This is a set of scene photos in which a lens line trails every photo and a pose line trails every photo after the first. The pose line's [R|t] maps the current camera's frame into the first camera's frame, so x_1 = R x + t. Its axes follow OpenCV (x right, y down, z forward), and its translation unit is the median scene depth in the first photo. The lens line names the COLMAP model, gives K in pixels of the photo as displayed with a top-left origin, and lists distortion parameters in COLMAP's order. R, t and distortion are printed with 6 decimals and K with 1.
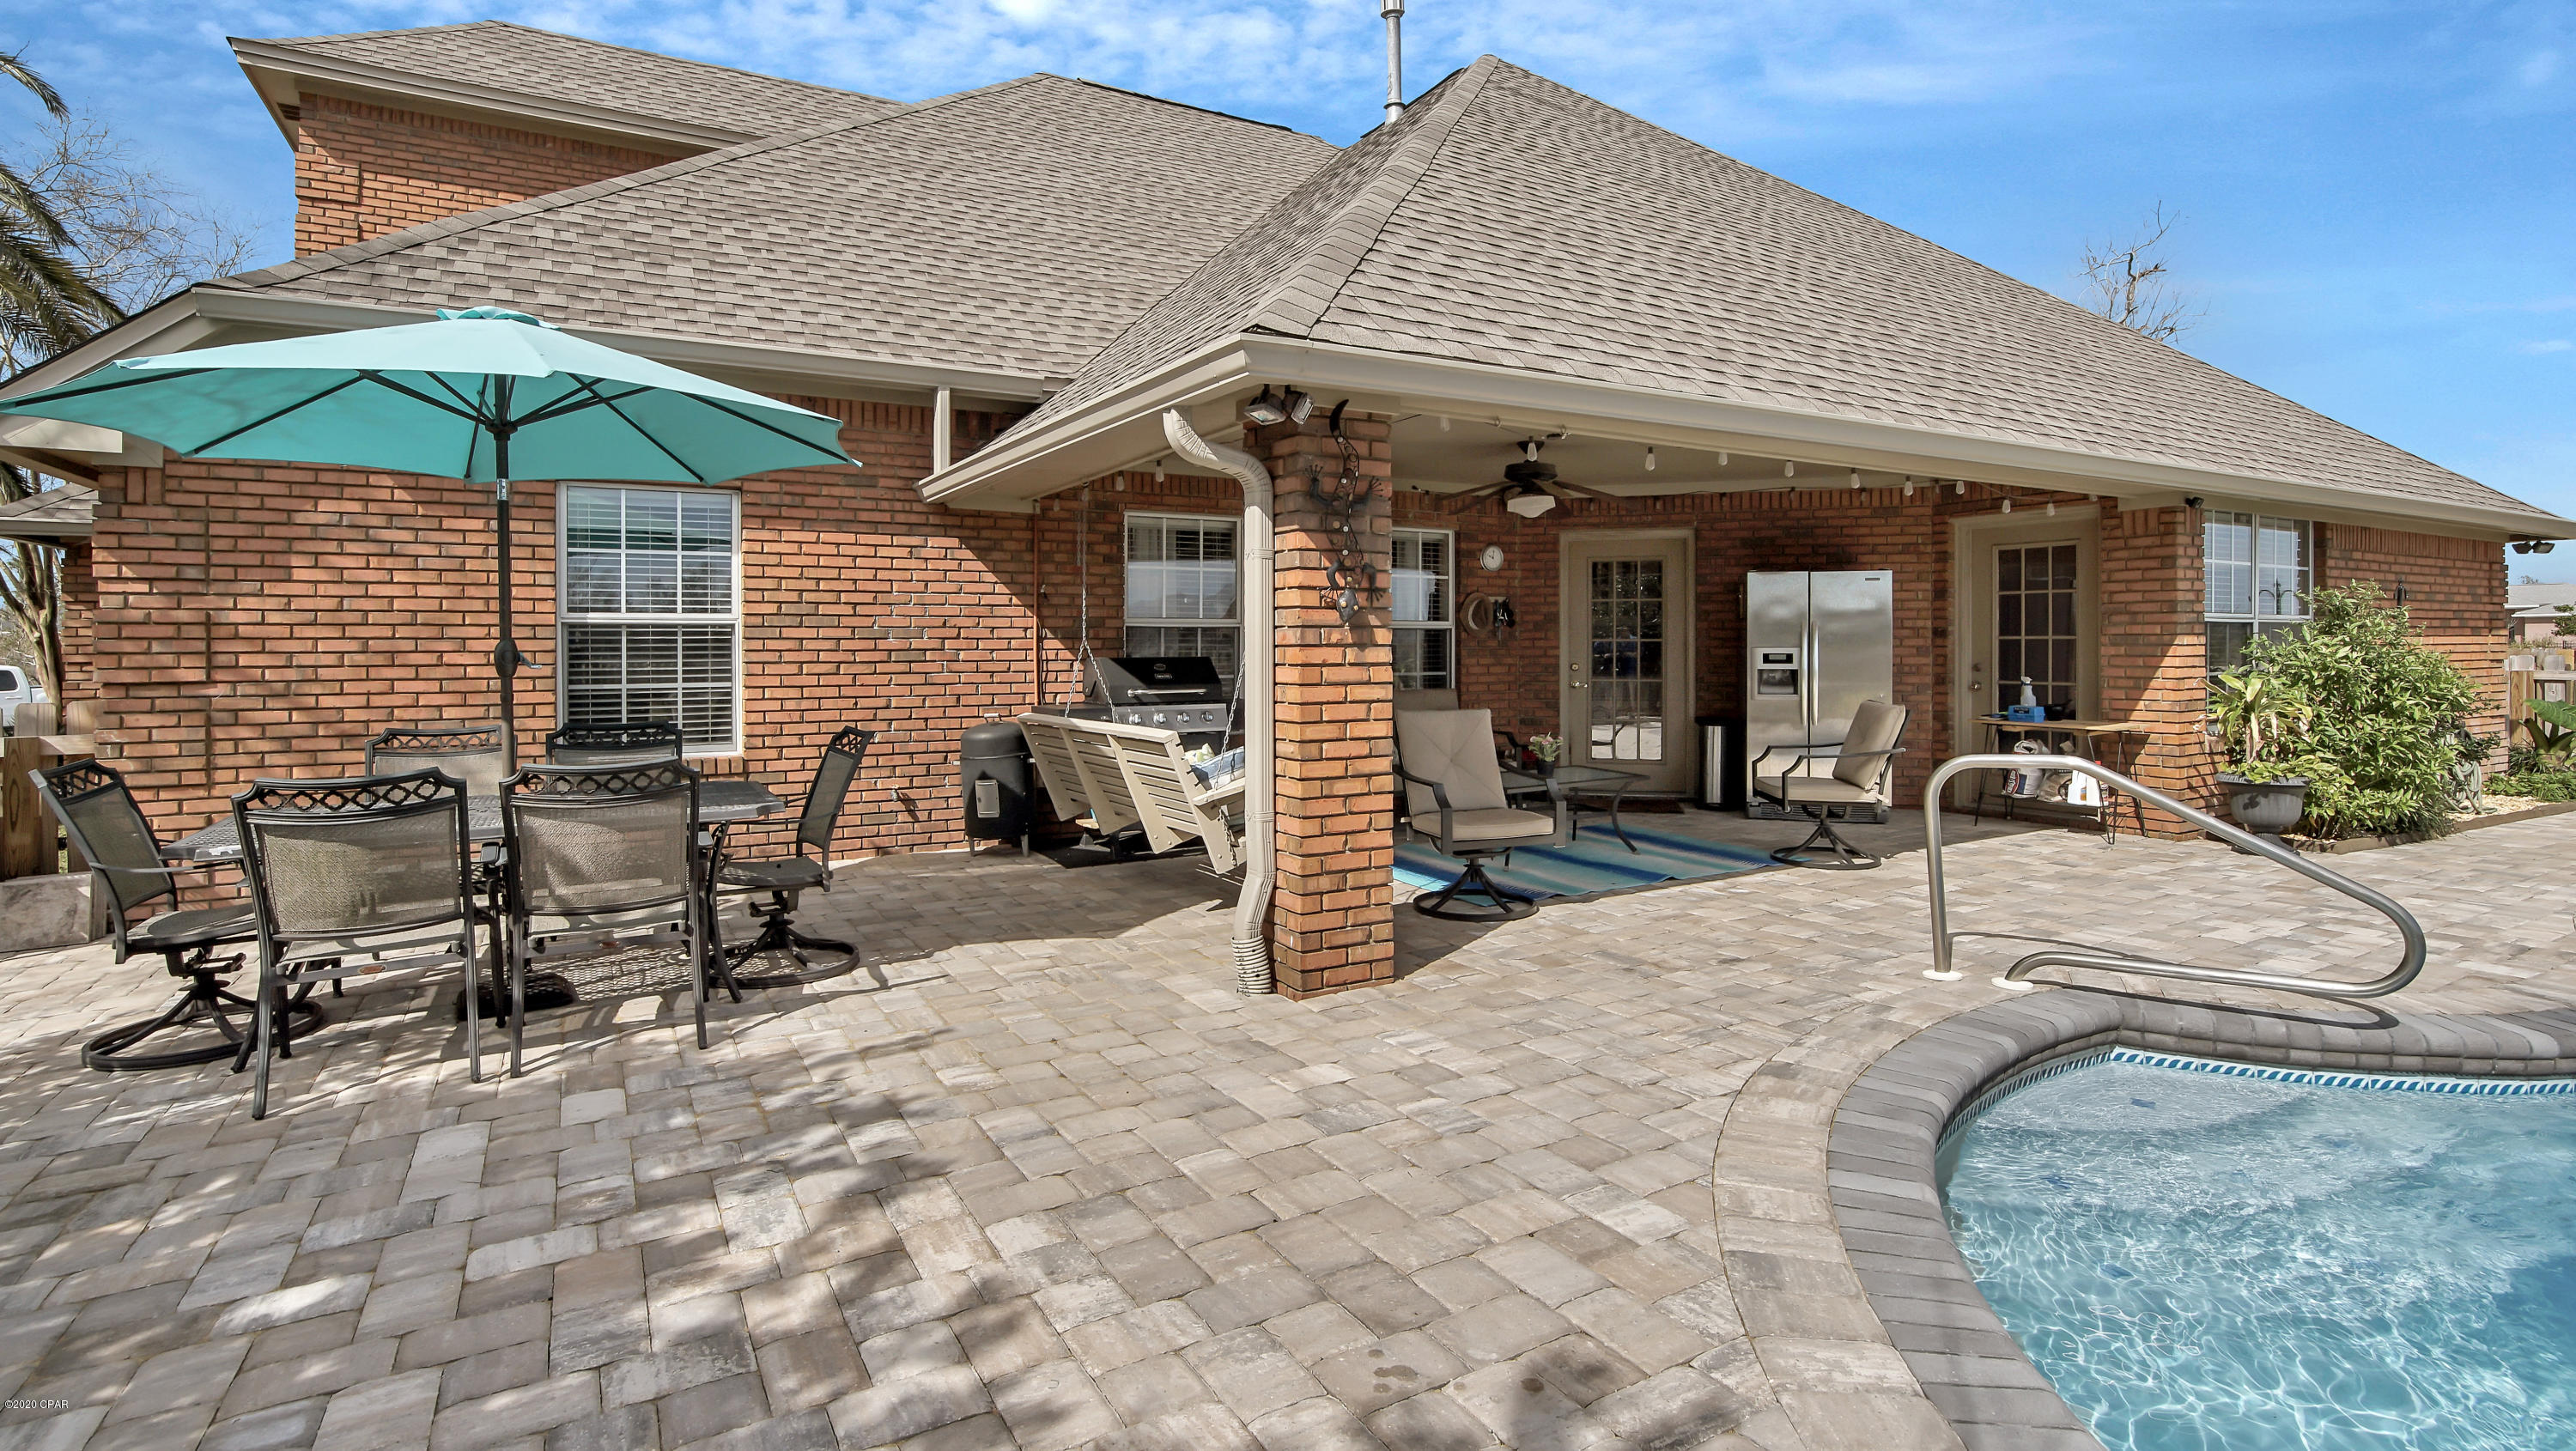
lens RADIAL K [[1213.7, 0, 1282.5], [0, 1213.7, 690.0], [0, 0, 1]] dist [-0.002414, 0.000086]
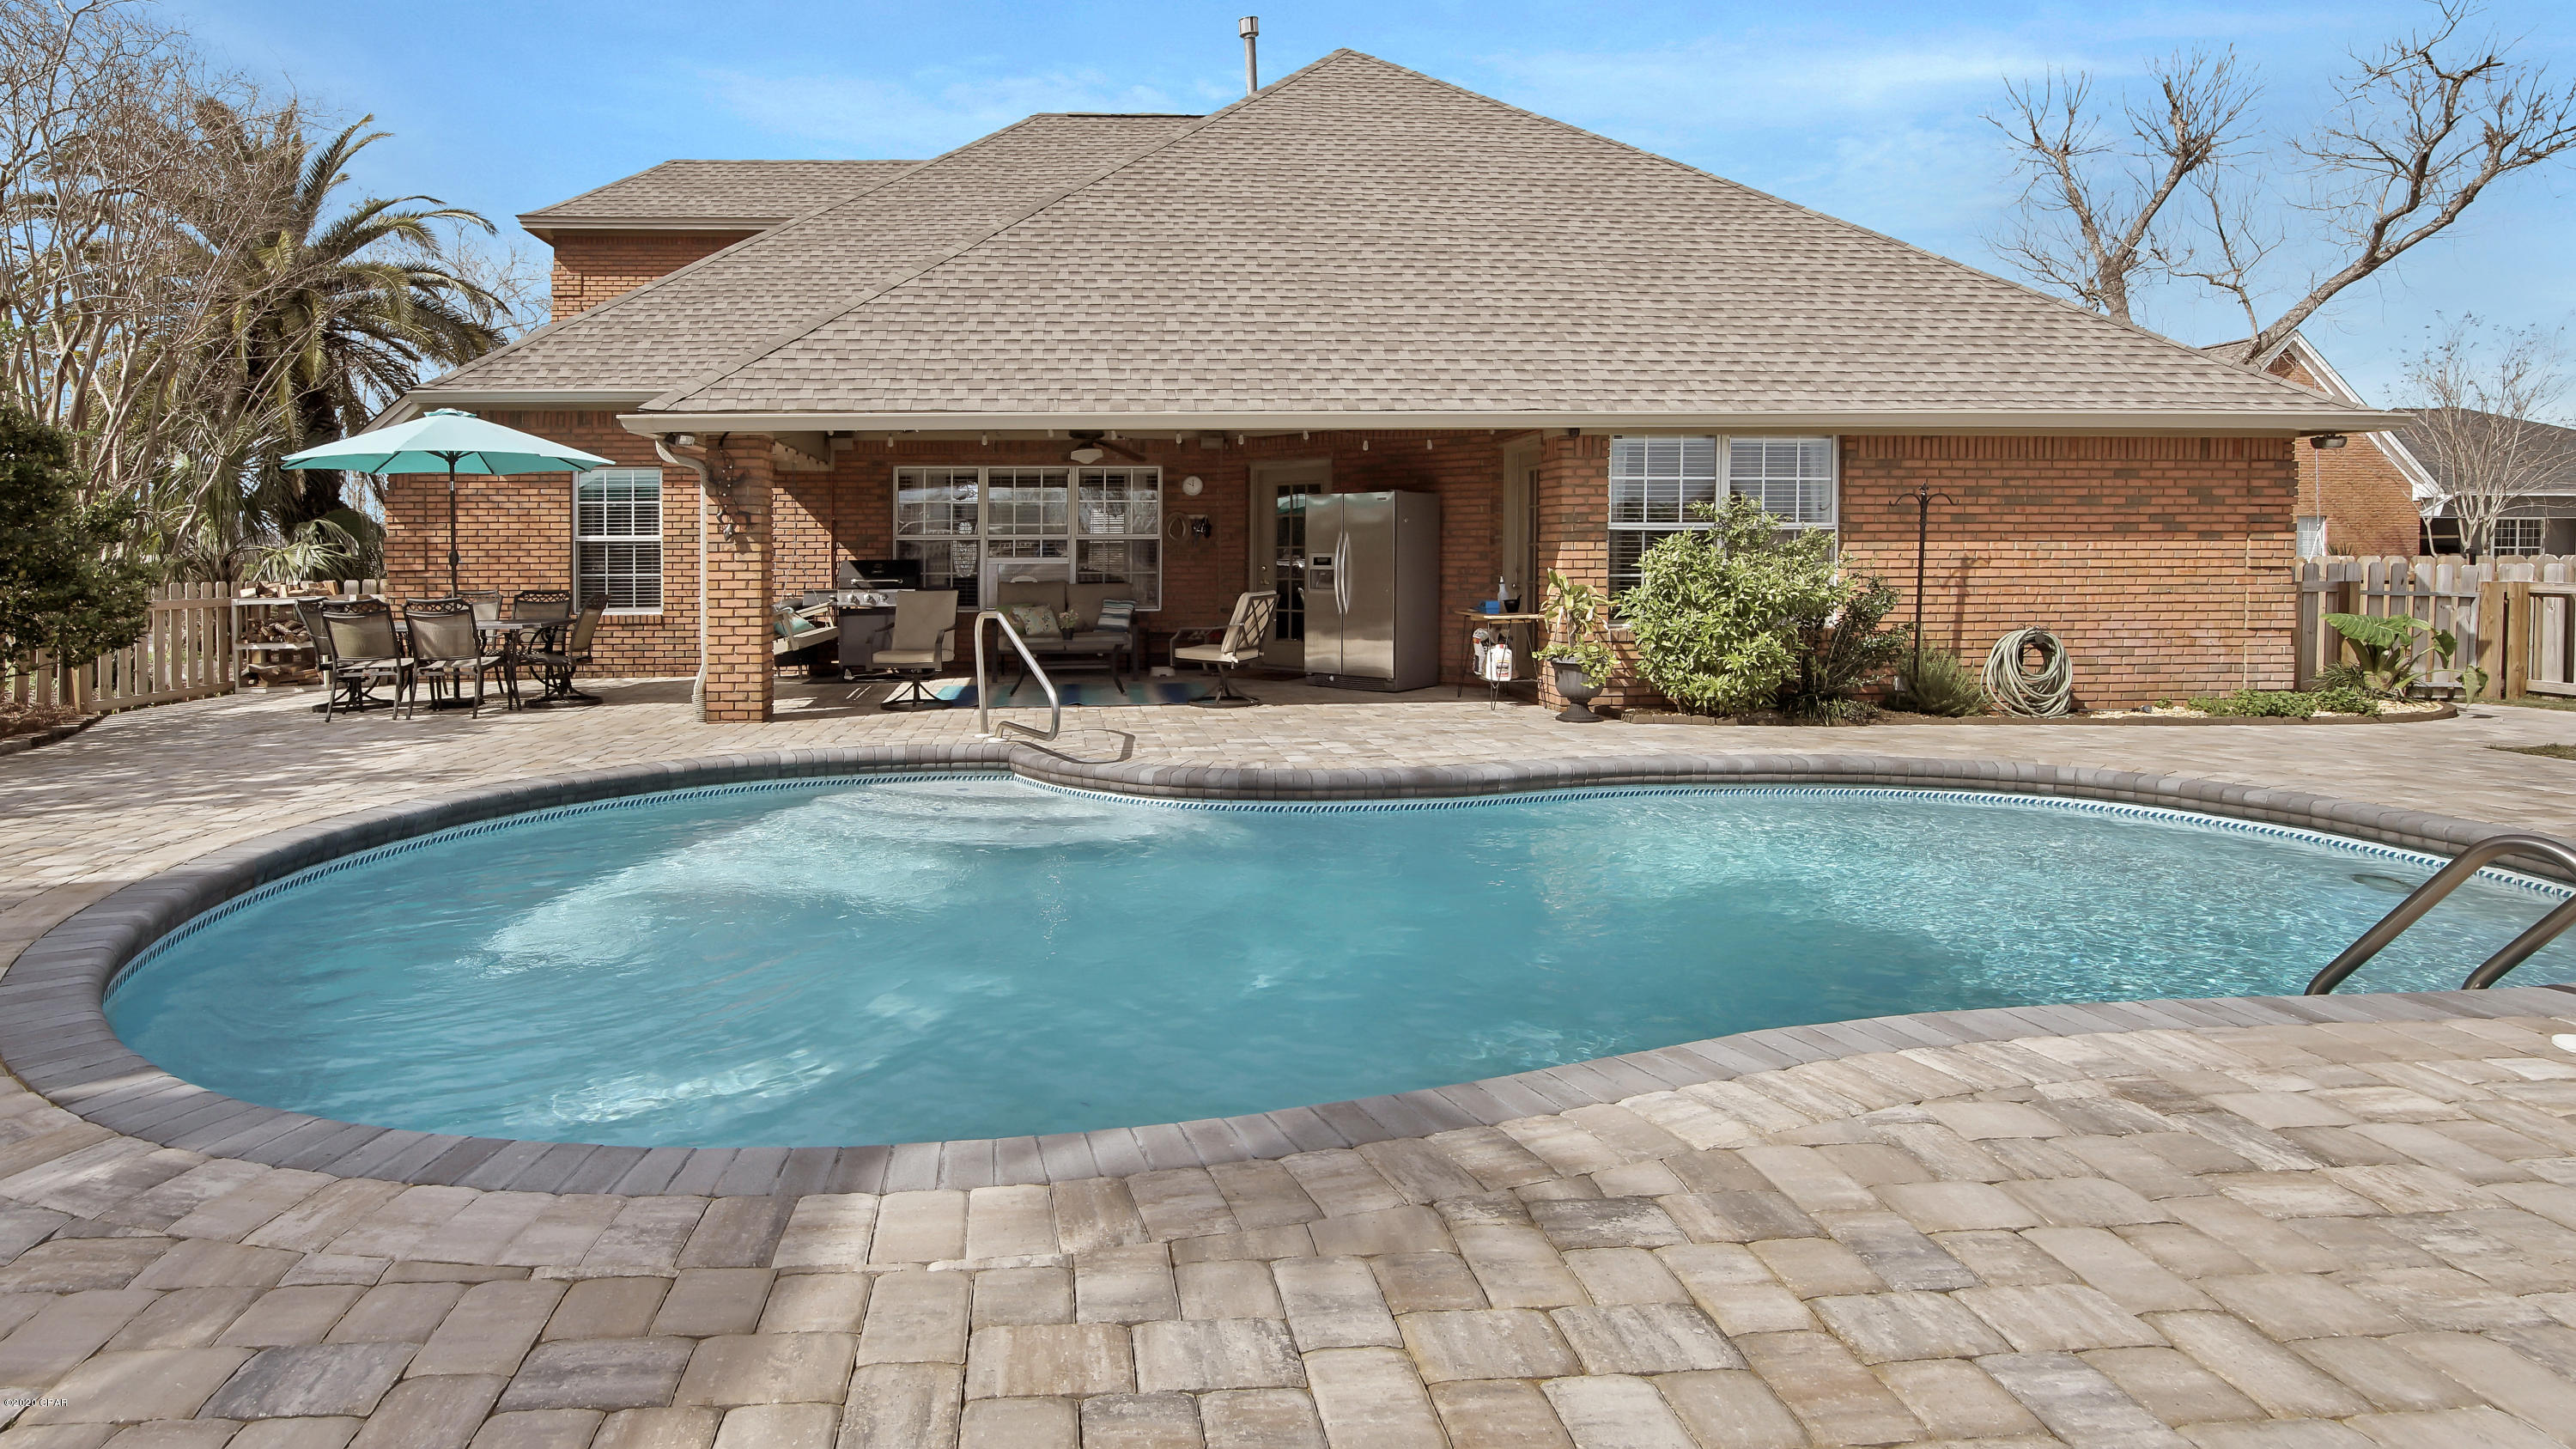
lens RADIAL K [[1442.8, 0, 1280.2], [0, 1442.8, 689.1], [0, 0, 1]] dist [-0.016086, -0.000196]
pose [[0.892943, 0.040877, -0.448310, 1.191384], [-0.015820, 0.998103, 0.059498, 0.020837], [0.449892, -0.046037, 0.891896, -0.445561]]
